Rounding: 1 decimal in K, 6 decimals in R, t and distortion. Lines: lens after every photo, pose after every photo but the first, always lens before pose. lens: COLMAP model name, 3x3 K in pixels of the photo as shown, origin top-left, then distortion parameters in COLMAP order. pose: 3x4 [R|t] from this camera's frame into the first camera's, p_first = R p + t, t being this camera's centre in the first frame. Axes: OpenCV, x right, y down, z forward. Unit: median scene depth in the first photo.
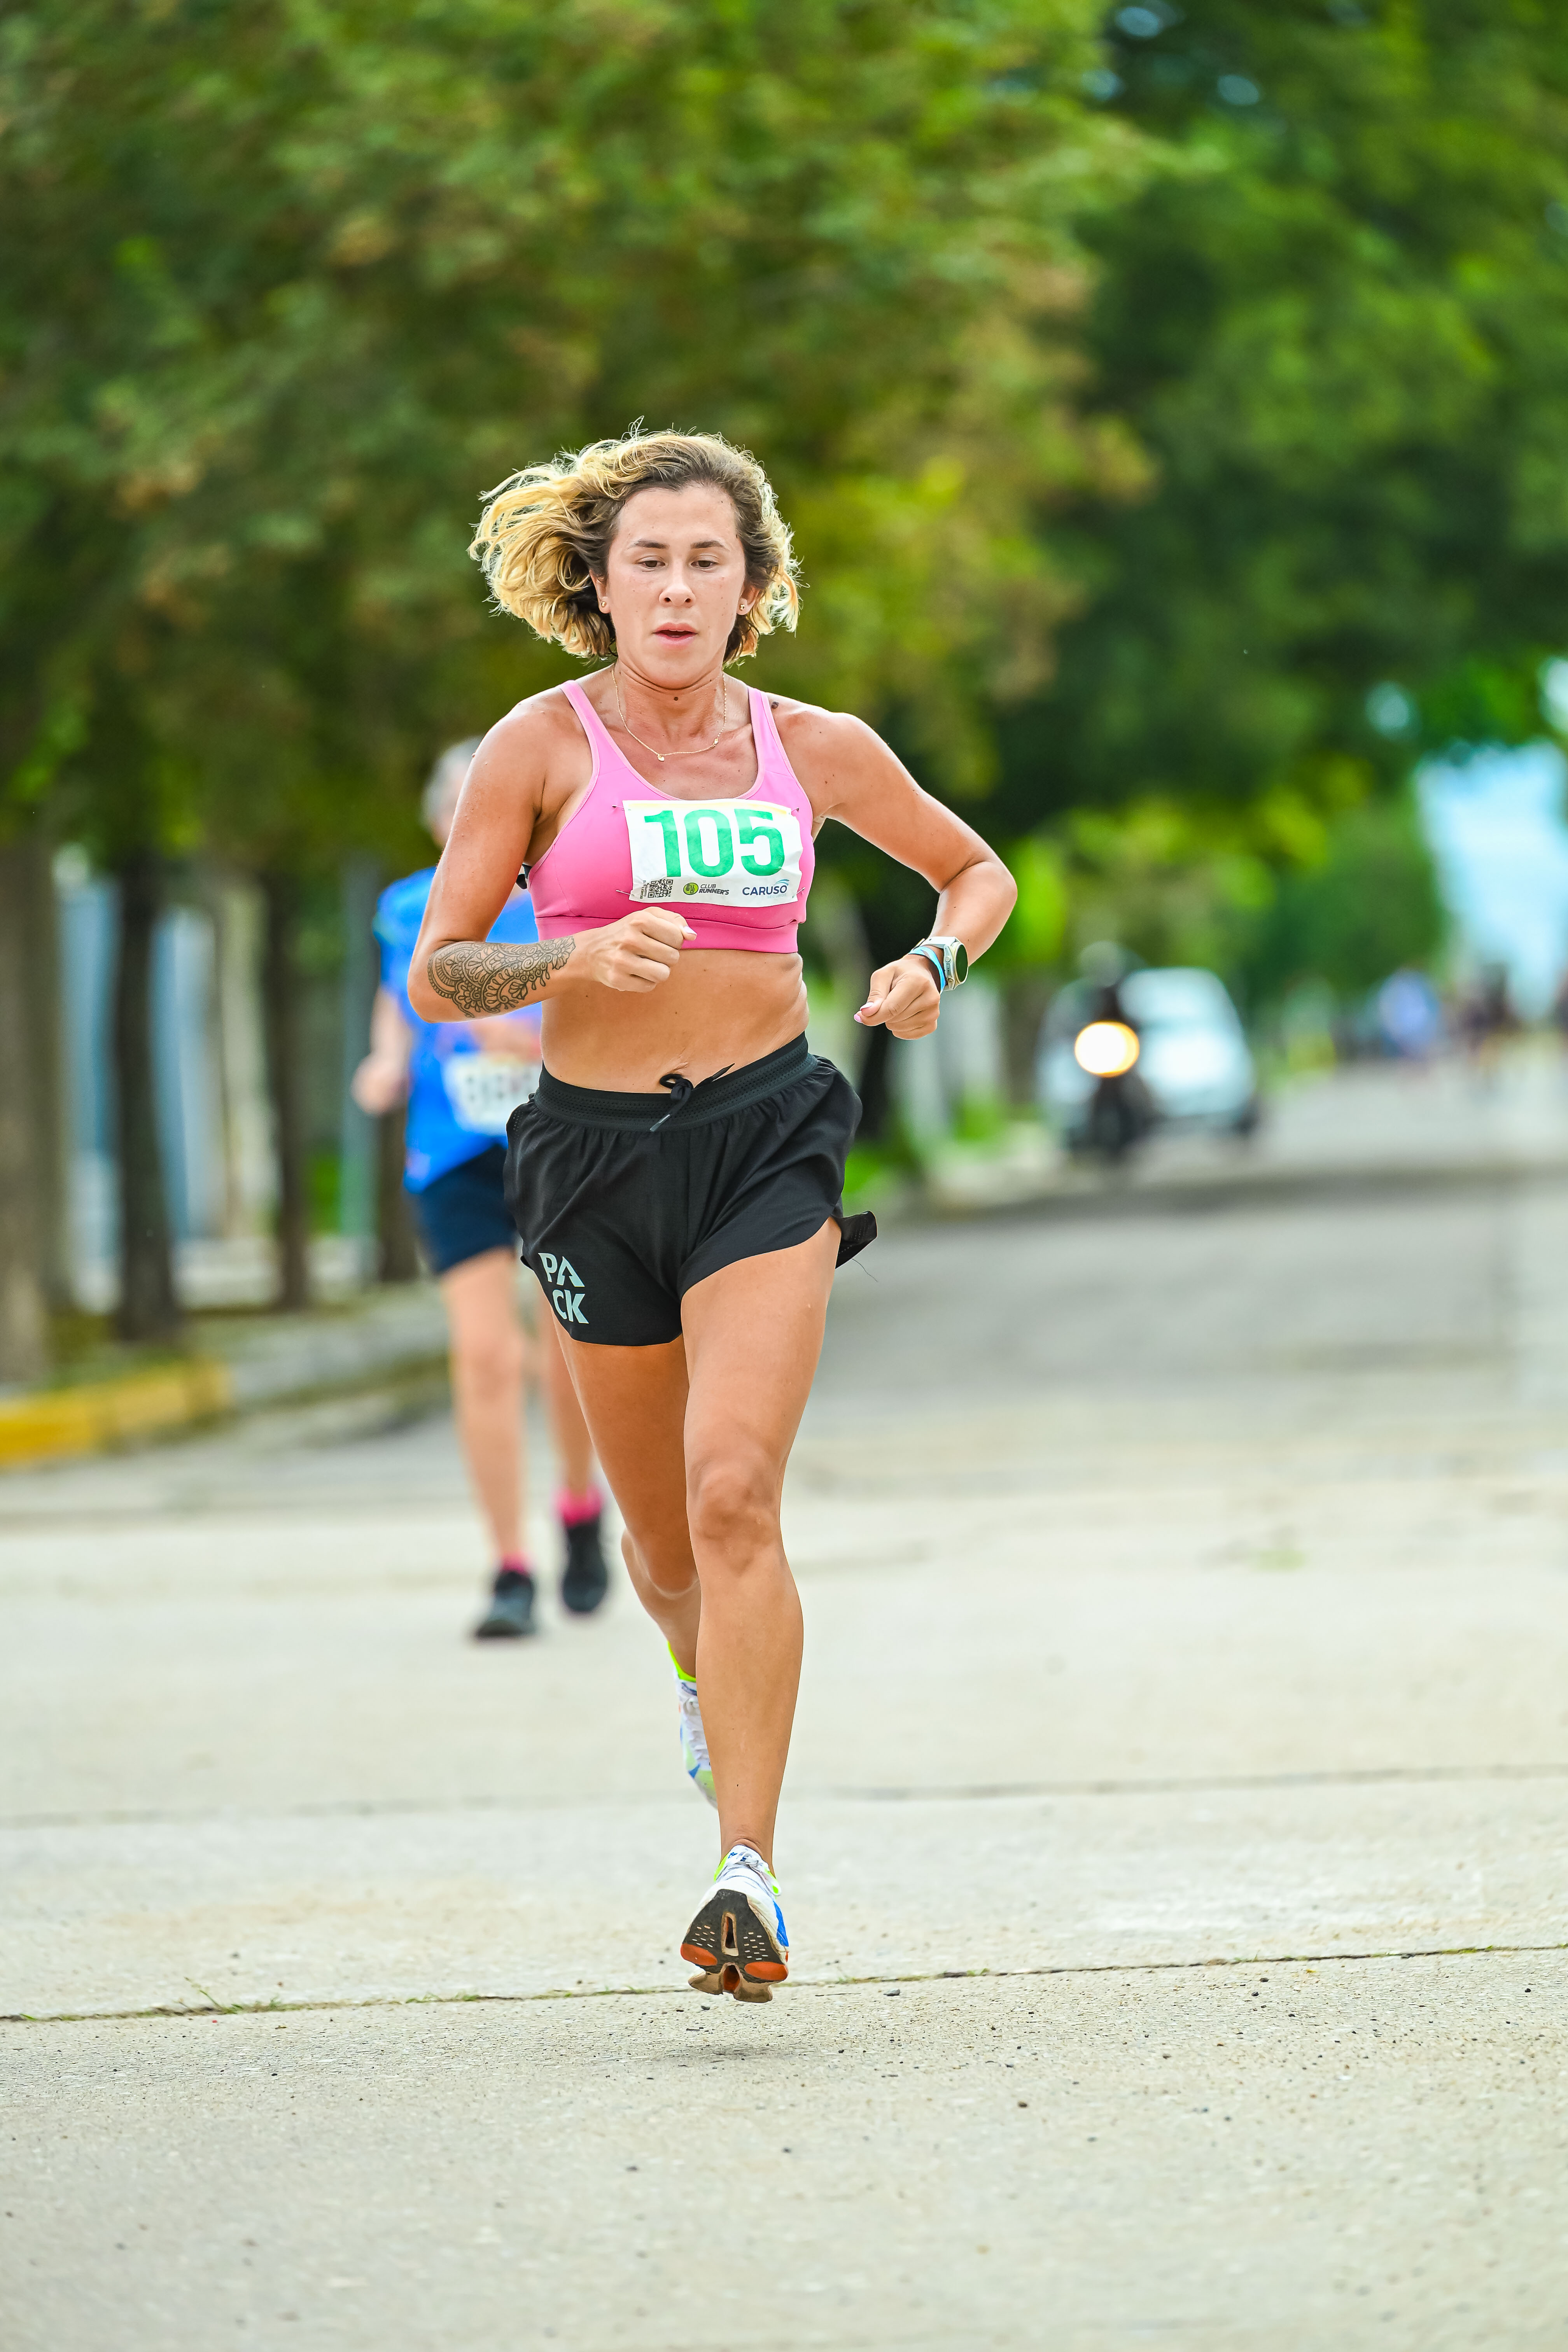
lens RADIAL K [[13270.2, 0, 784.0], [0, 13270.2, 1176.0], [0, 0, 1]] dist [0.021975, 7.036594]
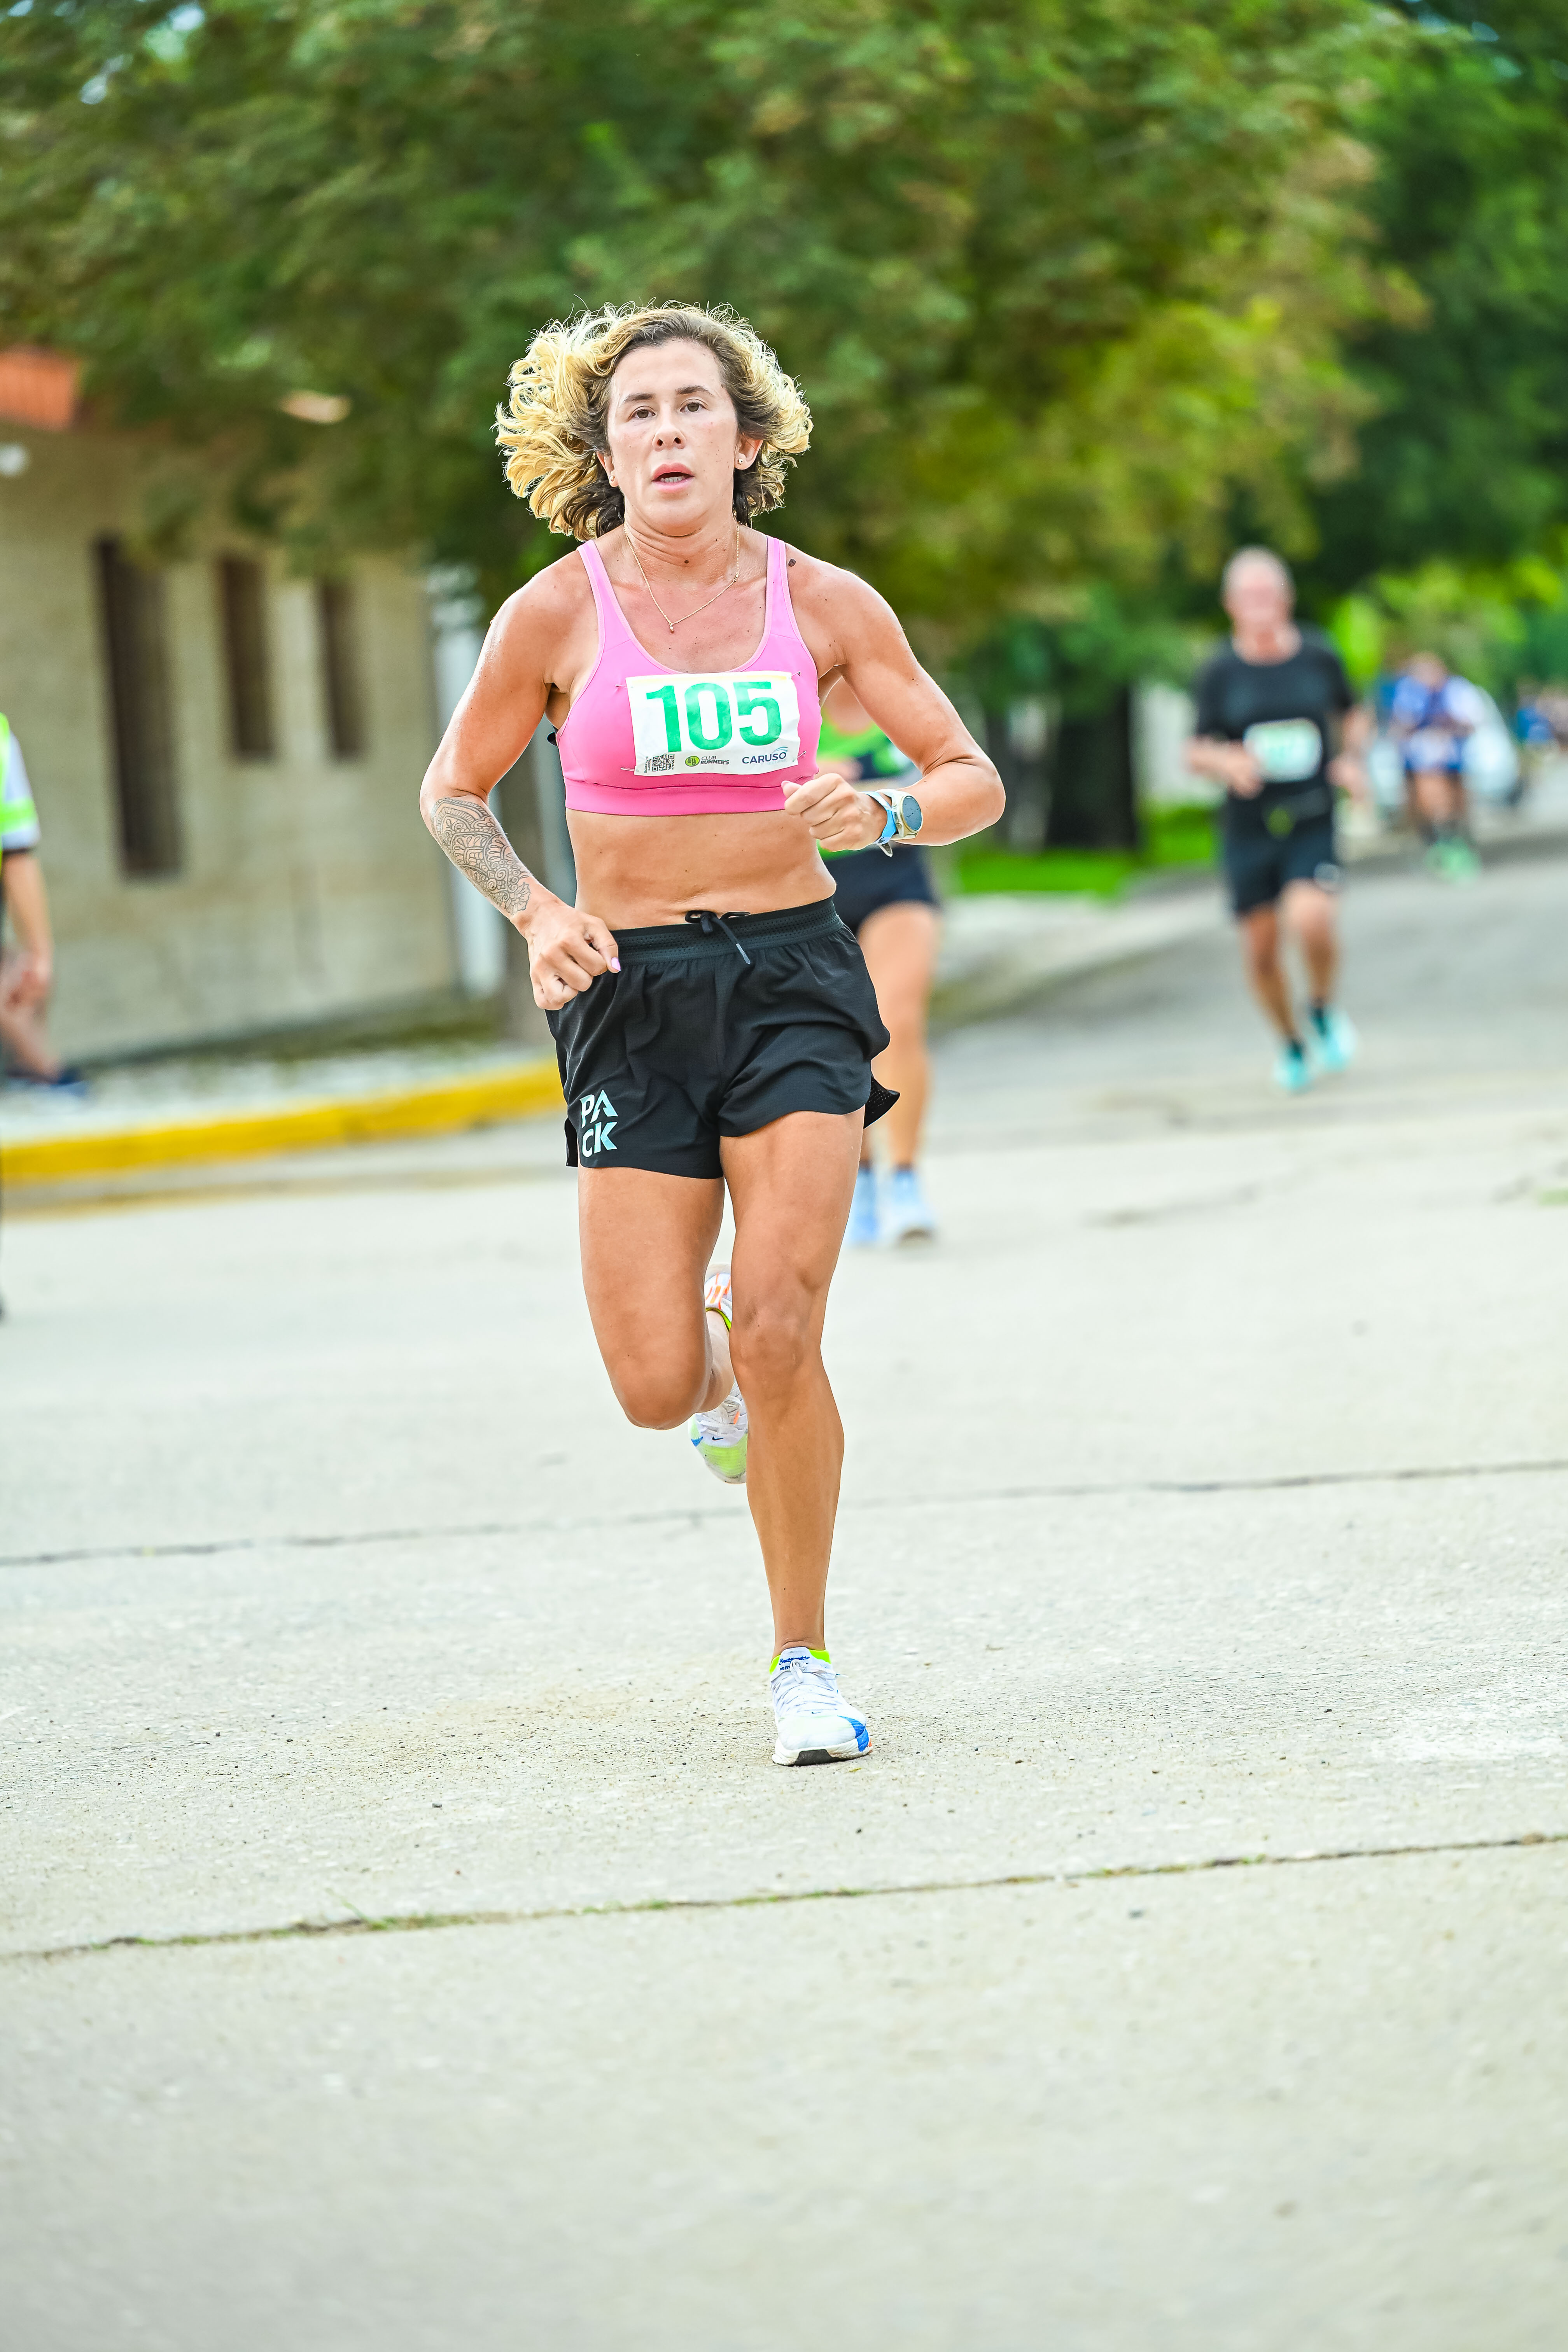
lens RADIAL K [[8996.9, 0, 784.0], [0, 8996.9, 1176.0], [0, 0, 1]] dist [-0.088160, 0.925800]
pose [[0.998377, -0.031808, -0.047234, 0.004951], [0.033528, 0.998787, 0.036073, -0.002021], [0.046030, -0.037598, 0.998232, 0.159652]]
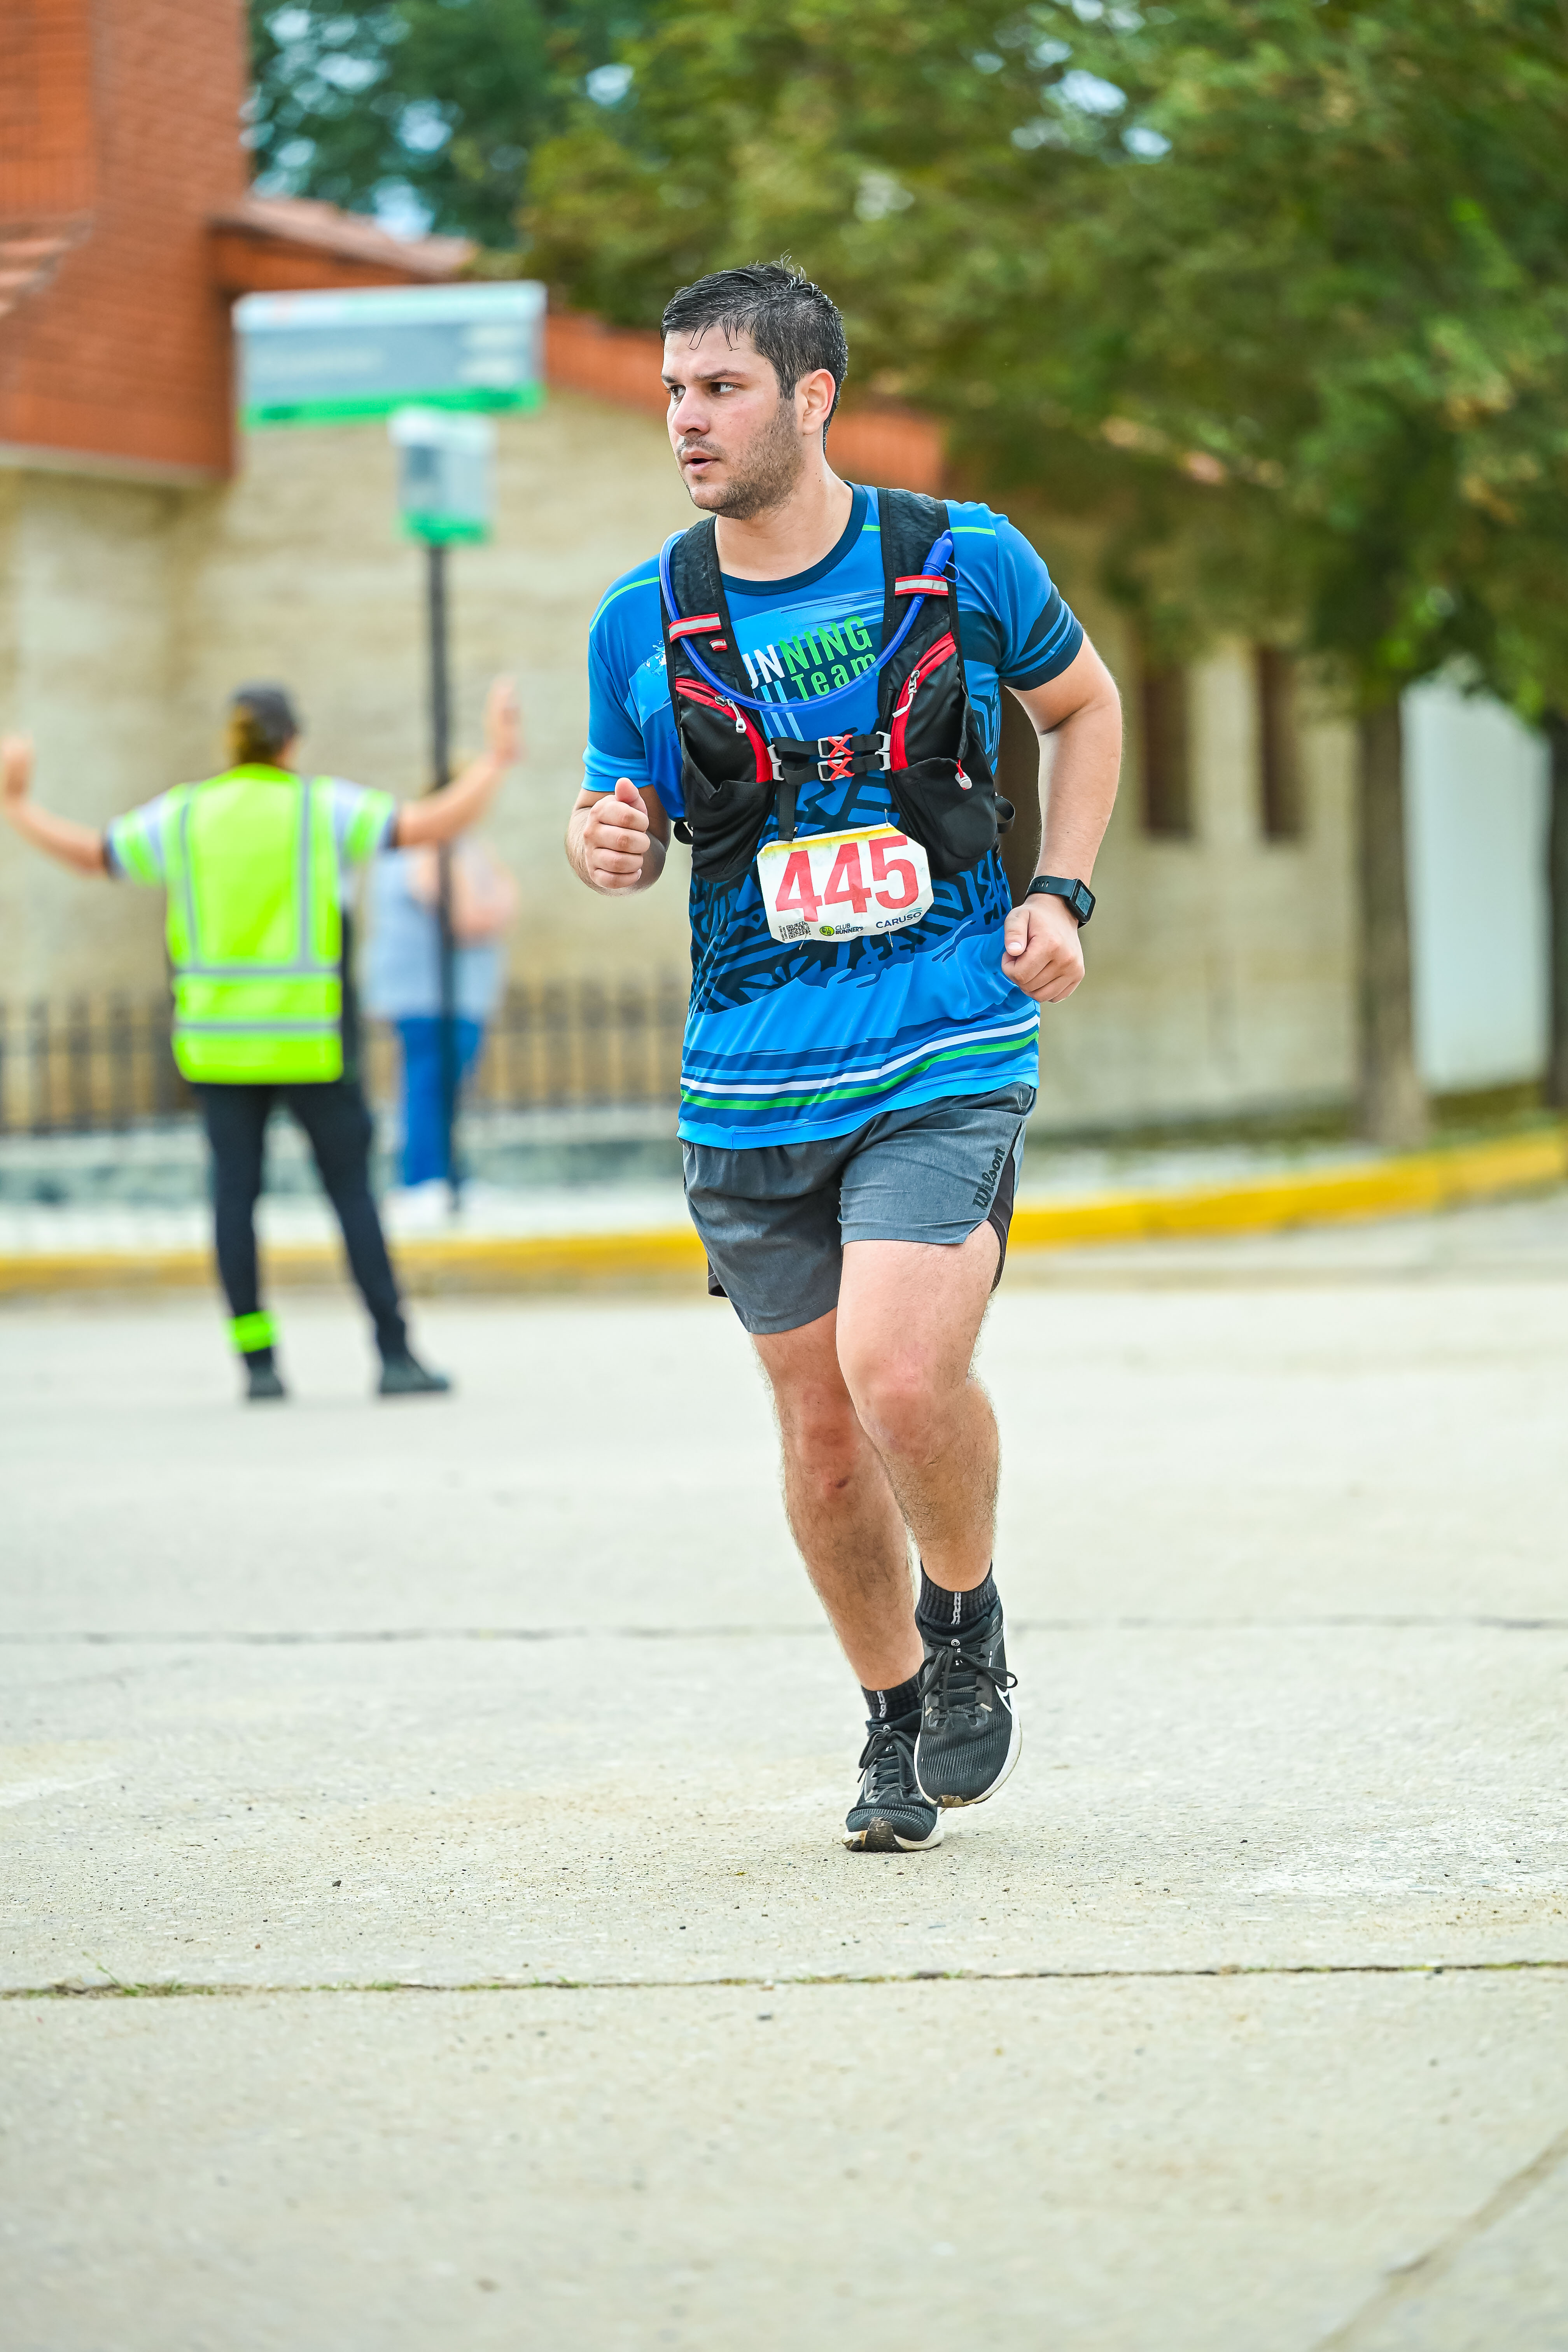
lens RADIAL K [[9428.4, 0, 784.0], [0, 9428.4, 1176.0], [0, 0, 1]] dist [-0.013680, 0.869532]
pose [[0.984182, 0.012899, -0.176687, 0.042051], [-0.008637, 0.999653, 0.024869, -0.002879], [0.176947, -0.022950, 0.983953, 0.146126]]
